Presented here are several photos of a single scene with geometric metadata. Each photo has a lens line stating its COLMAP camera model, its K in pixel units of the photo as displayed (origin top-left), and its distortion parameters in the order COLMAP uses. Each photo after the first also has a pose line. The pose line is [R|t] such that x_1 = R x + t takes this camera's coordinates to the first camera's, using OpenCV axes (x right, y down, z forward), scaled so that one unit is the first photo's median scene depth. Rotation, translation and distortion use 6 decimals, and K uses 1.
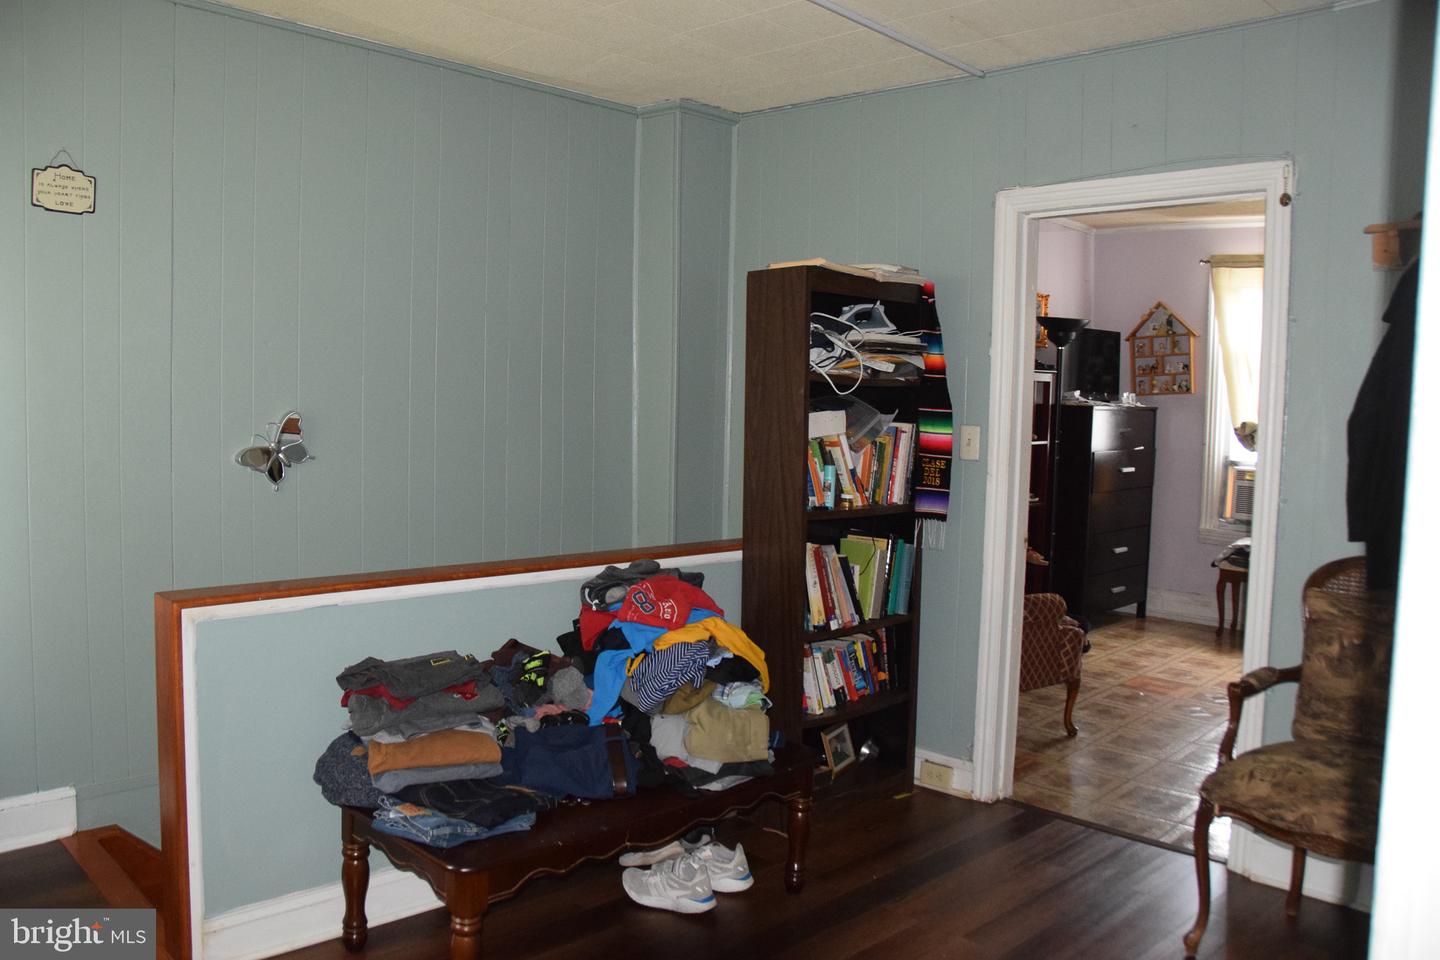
lens RADIAL K [[1107.7, 0, 737.6], [0, 1107.7, 463.7], [0, 0, 1]] dist [-0.163247, 0.126688]
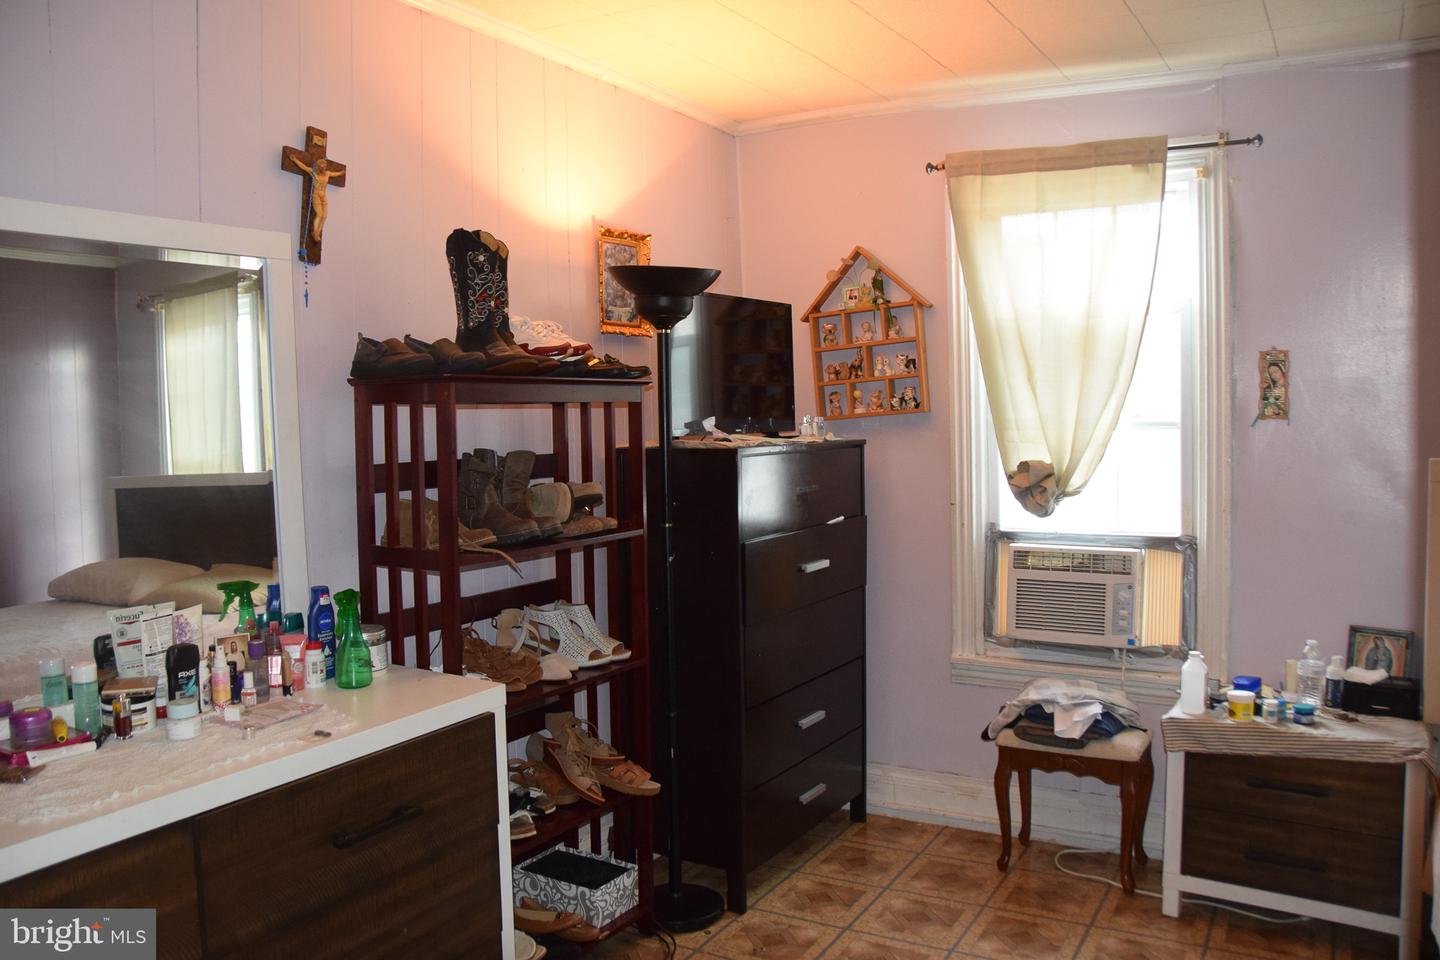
lens RADIAL K [[1107.7, 0, 737.6], [0, 1107.7, 463.7], [0, 0, 1]] dist [-0.163247, 0.126688]
pose [[0.967468, -0.052330, 0.247521, 0.190182], [0.057960, 0.998198, -0.015510, -0.035646], [-0.246264, 0.029351, 0.968758, 0.485200]]
